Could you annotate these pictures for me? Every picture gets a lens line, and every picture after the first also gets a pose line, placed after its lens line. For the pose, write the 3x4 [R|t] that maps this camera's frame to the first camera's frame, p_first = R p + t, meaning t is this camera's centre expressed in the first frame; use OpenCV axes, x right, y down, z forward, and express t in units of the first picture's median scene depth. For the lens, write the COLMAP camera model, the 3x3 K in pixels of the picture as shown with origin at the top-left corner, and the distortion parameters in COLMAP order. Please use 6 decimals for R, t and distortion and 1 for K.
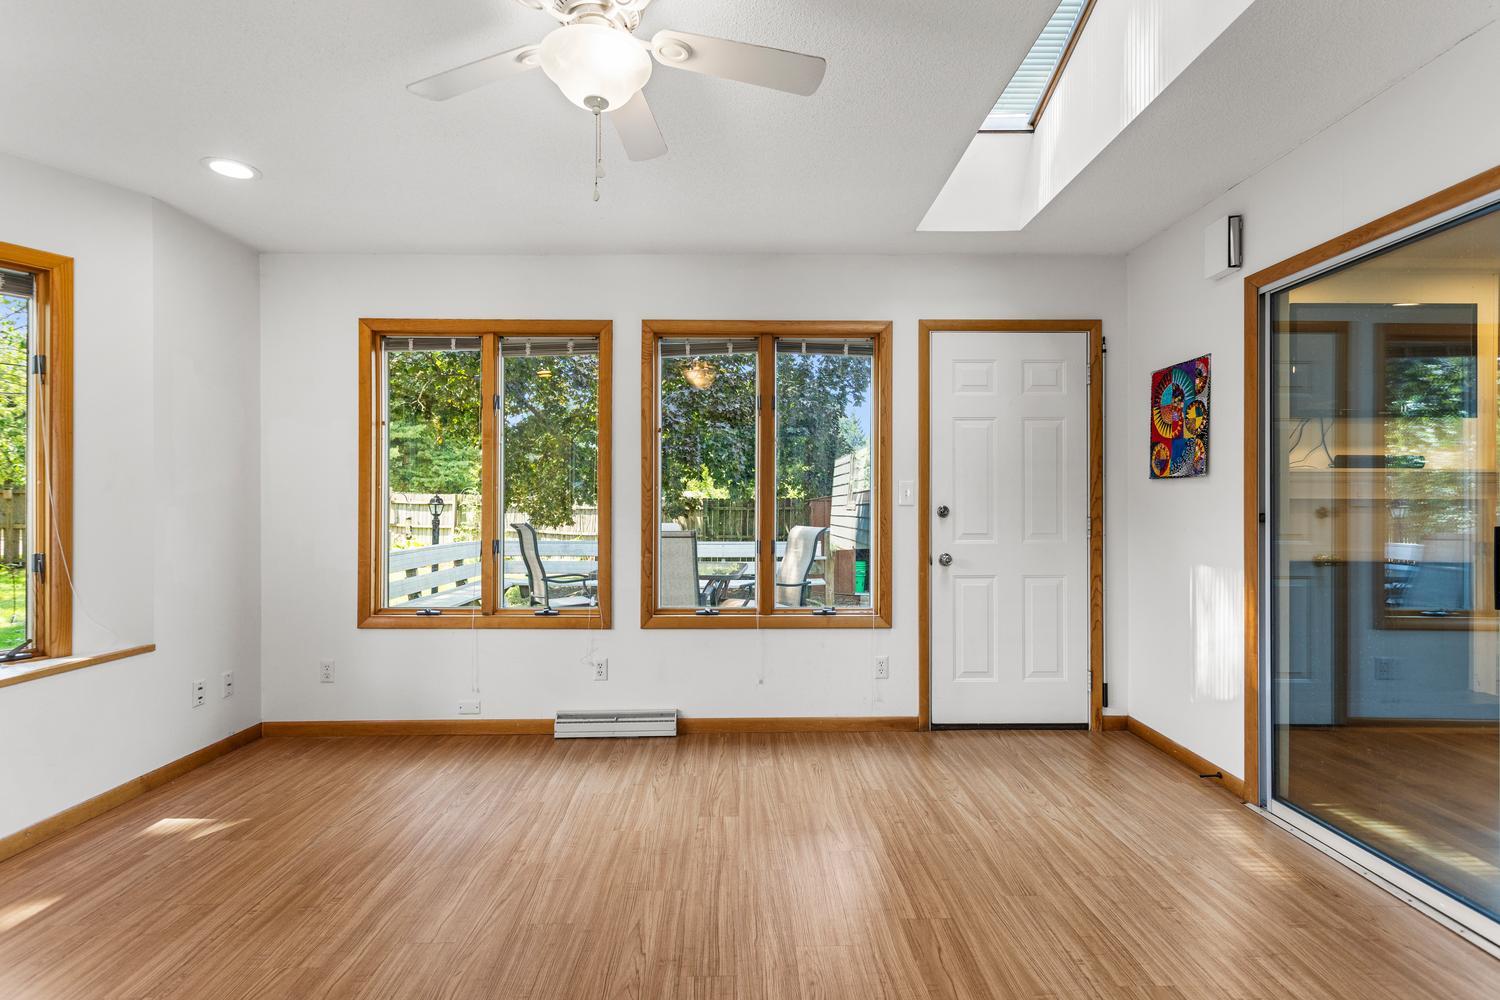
lens RADIAL K [[728.2, 0, 751.0], [0, 728.2, 508.2], [0, 0, 1]] dist [0.002424, 0.000972]
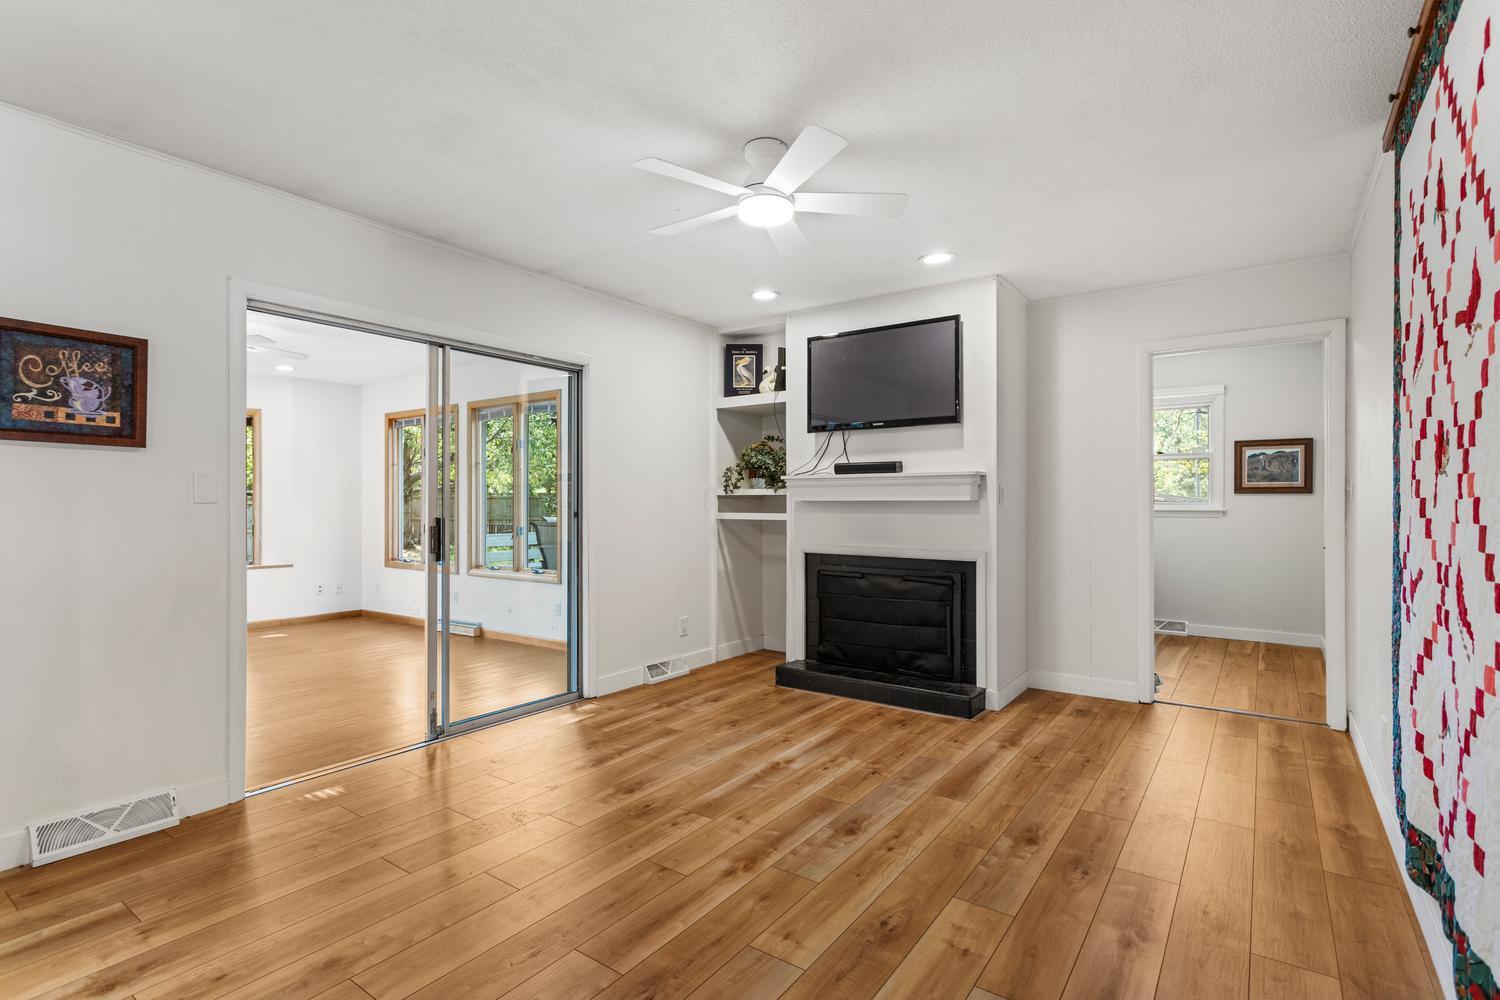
lens RADIAL K [[728.2, 0, 751.0], [0, 728.2, 508.2], [0, 0, 1]] dist [0.002424, 0.000972]
pose [[0.804505, 0.004022, -0.593932, 1.490498], [-0.005785, 0.999983, -0.001065, -0.001837], [0.593918, 0.004293, 0.804514, -0.025334]]
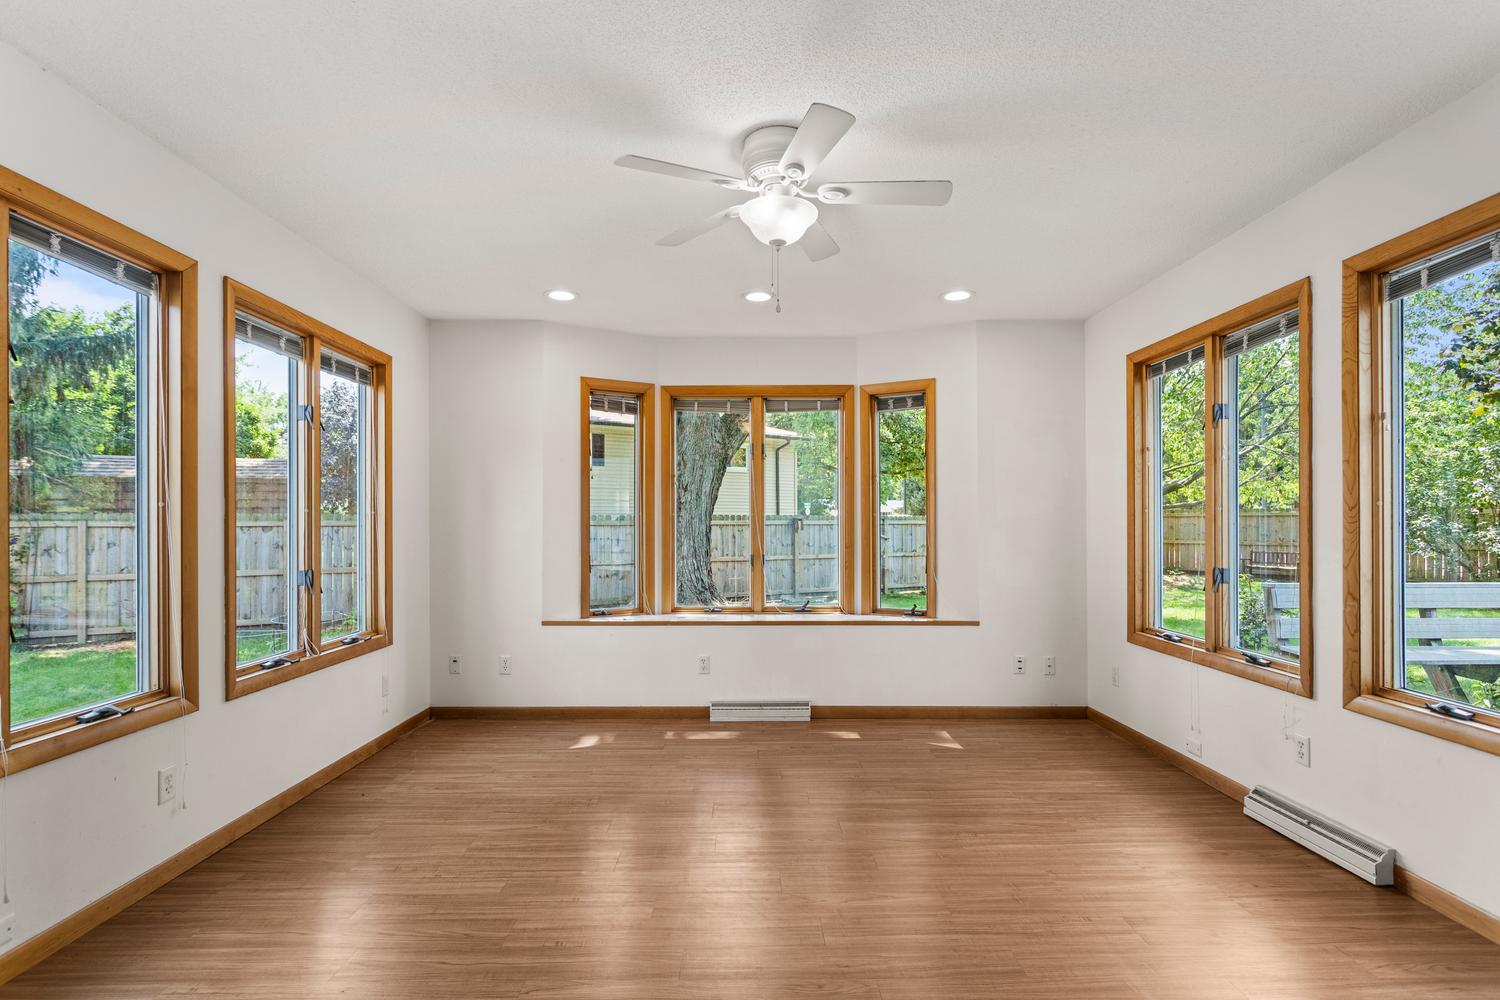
lens RADIAL K [[737.1, 0, 745.3], [0, 737.1, 526.9], [0, 0, 1]] dist [0.013959, 0.000973]
pose [[-0.009205, 0.003081, -0.999953, 0.566754], [-0.005590, 0.999979, 0.003133, -0.005894], [0.999942, 0.005619, -0.009187, 0.444052]]
